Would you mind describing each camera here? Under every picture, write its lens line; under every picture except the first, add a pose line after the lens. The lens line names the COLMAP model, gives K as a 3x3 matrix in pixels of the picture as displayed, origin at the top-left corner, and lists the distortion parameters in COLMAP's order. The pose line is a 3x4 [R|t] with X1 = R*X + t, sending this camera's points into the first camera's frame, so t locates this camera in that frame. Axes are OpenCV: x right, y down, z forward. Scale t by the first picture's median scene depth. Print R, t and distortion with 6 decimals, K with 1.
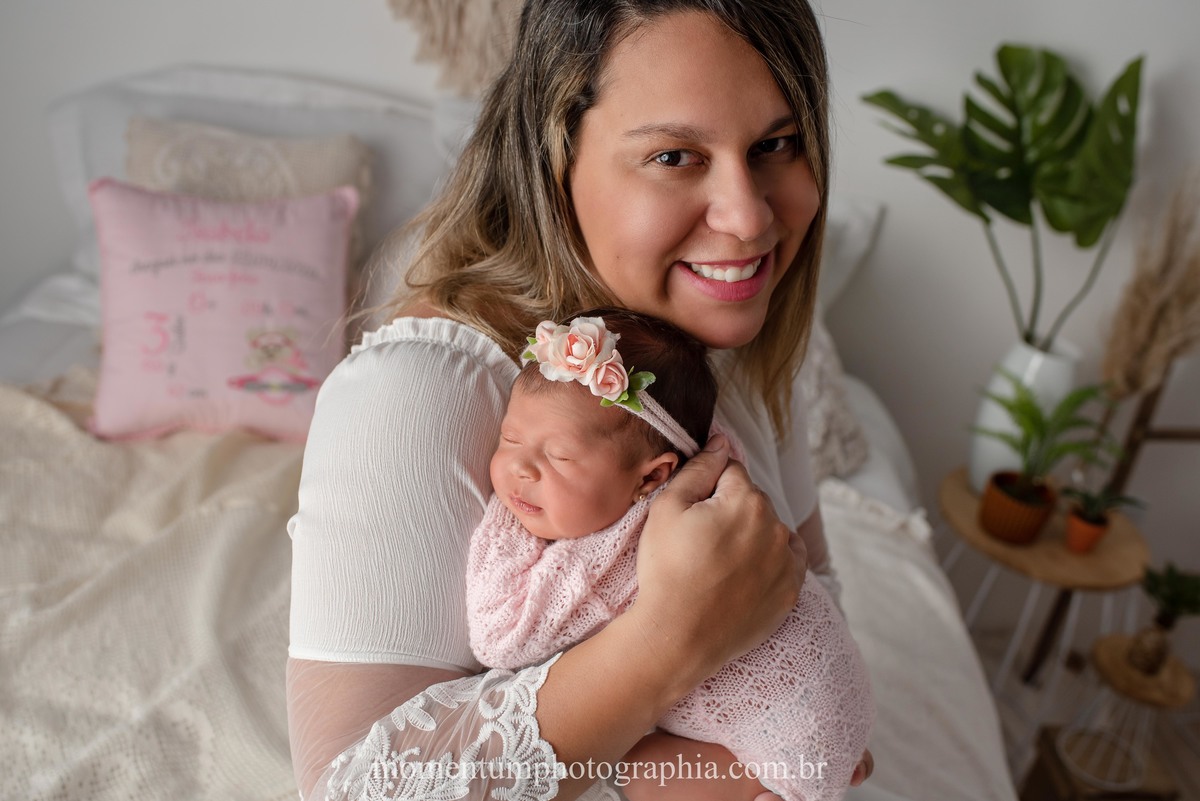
lens RADIAL K [[1184.3, 0, 595.2], [0, 1184.3, 403.7], [0, 0, 1]] dist [-0.128272, 0.129804]
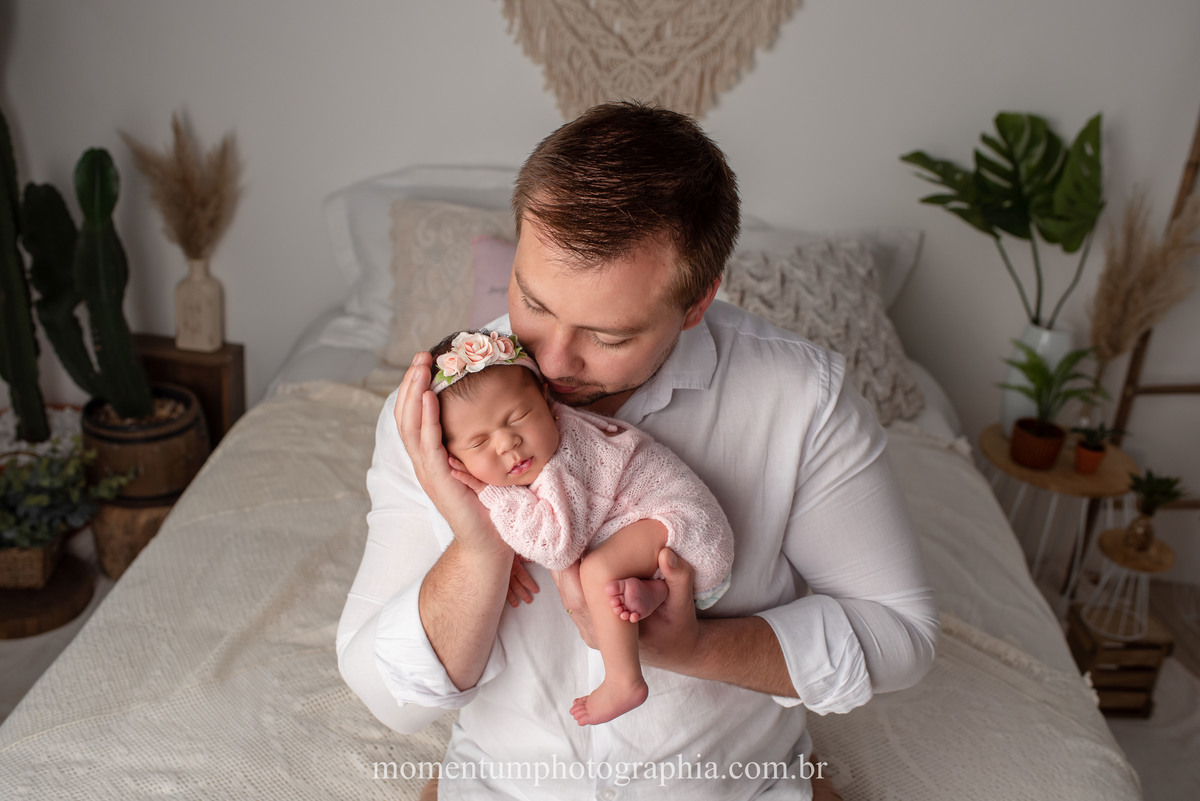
lens RADIAL K [[1184.1, 0, 581.0], [0, 1184.1, 405.5], [0, 0, 1]] dist [-0.095437, 0.031910]
pose [[0.996767, -0.058606, -0.054967, -0.105895], [0.054605, 0.995933, -0.071661, 0.127714], [0.058943, 0.068428, 0.995913, -0.450250]]
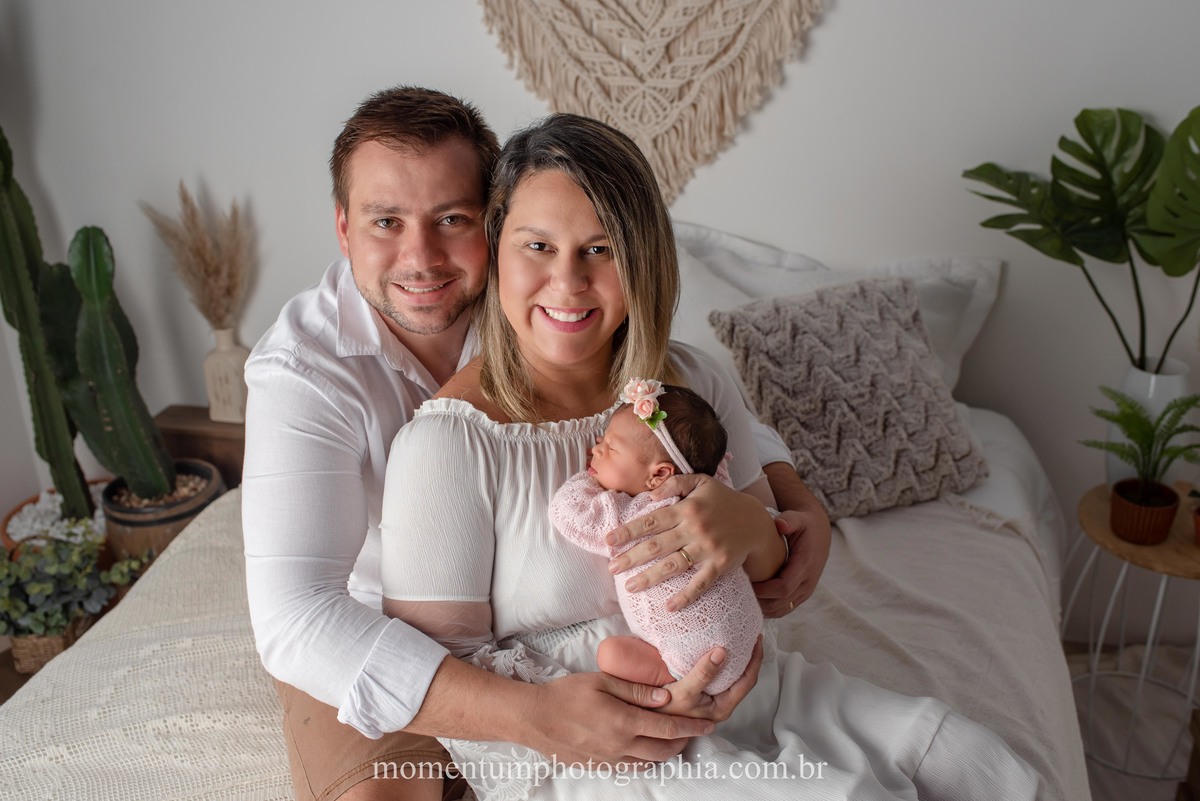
lens RADIAL K [[1184.3, 0, 595.2], [0, 1184.3, 403.7], [0, 0, 1]] dist [-0.128272, 0.129804]
pose [[0.964193, -0.093835, -0.248047, 0.157014], [0.070358, 0.992304, -0.101892, 0.070937], [0.255699, 0.080791, 0.963375, -0.240274]]
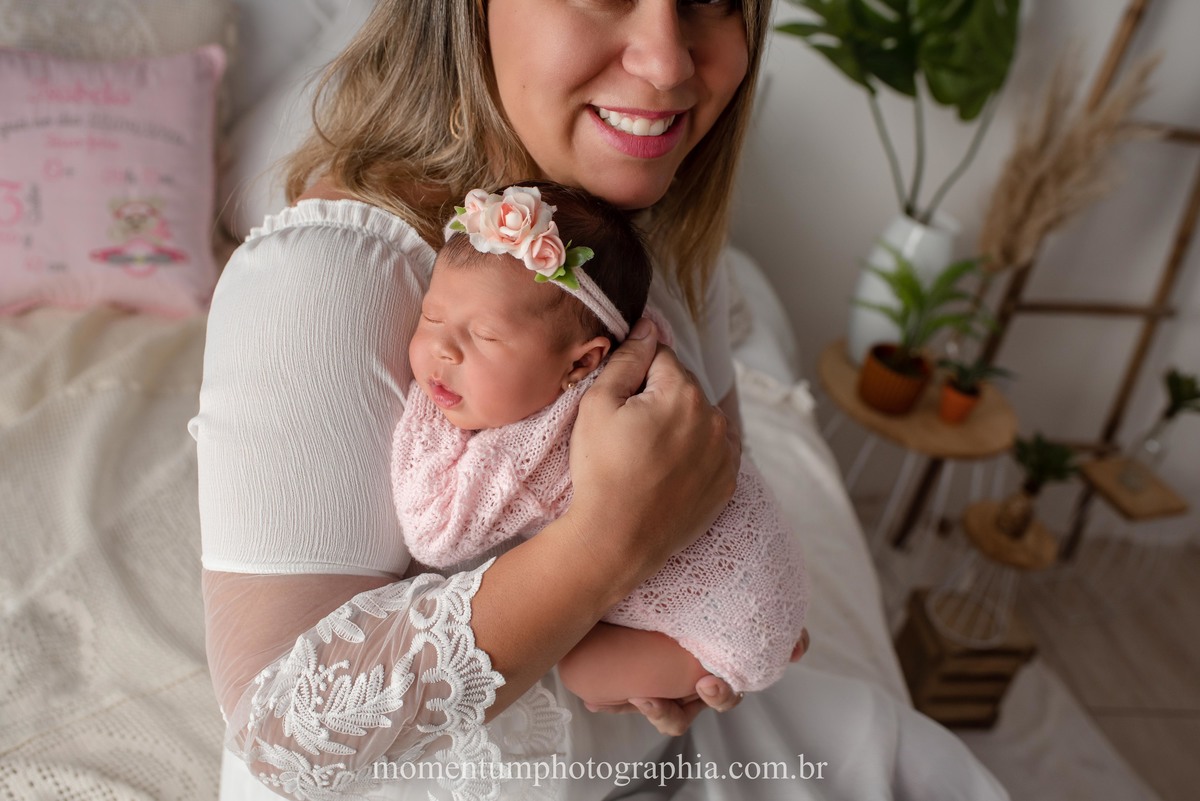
lens RADIAL K [[1184.3, 0, 595.2], [0, 1184.3, 403.7], [0, 0, 1]] dist [-0.128272, 0.129804]
pose [[0.993600, -0.011377, 0.112384, -0.014993], [-0.001499, 0.993499, 0.113830, -0.006242], [-0.112949, -0.113270, 0.987123, 0.015744]]
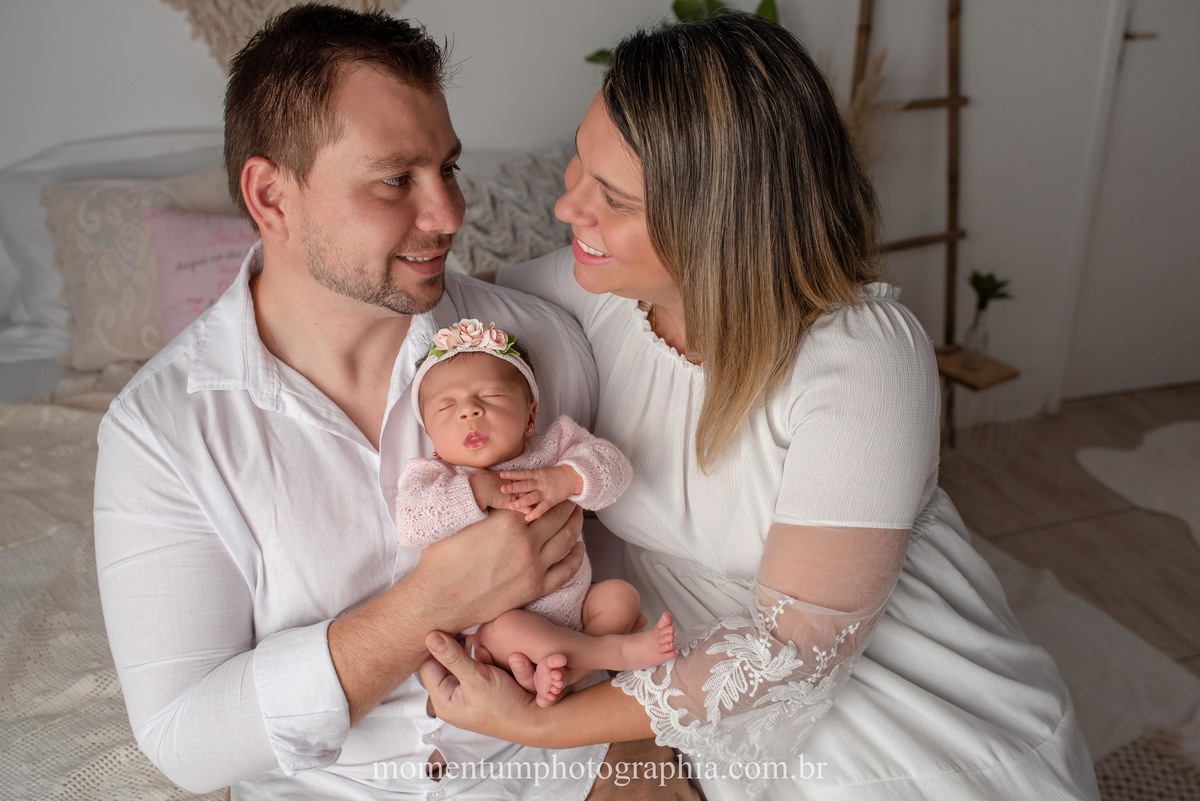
lens RADIAL K [[1188.9, 0, 600.0], [0, 1188.9, 400.5], [0, 0, 1]] dist [-0.135097, 0.139956]
pose [[0.947790, -0.252952, 0.194187, -0.134329], [0.254831, 0.966859, 0.015668, 0.115568], [-0.191715, 0.034635, 0.980839, -0.361708]]
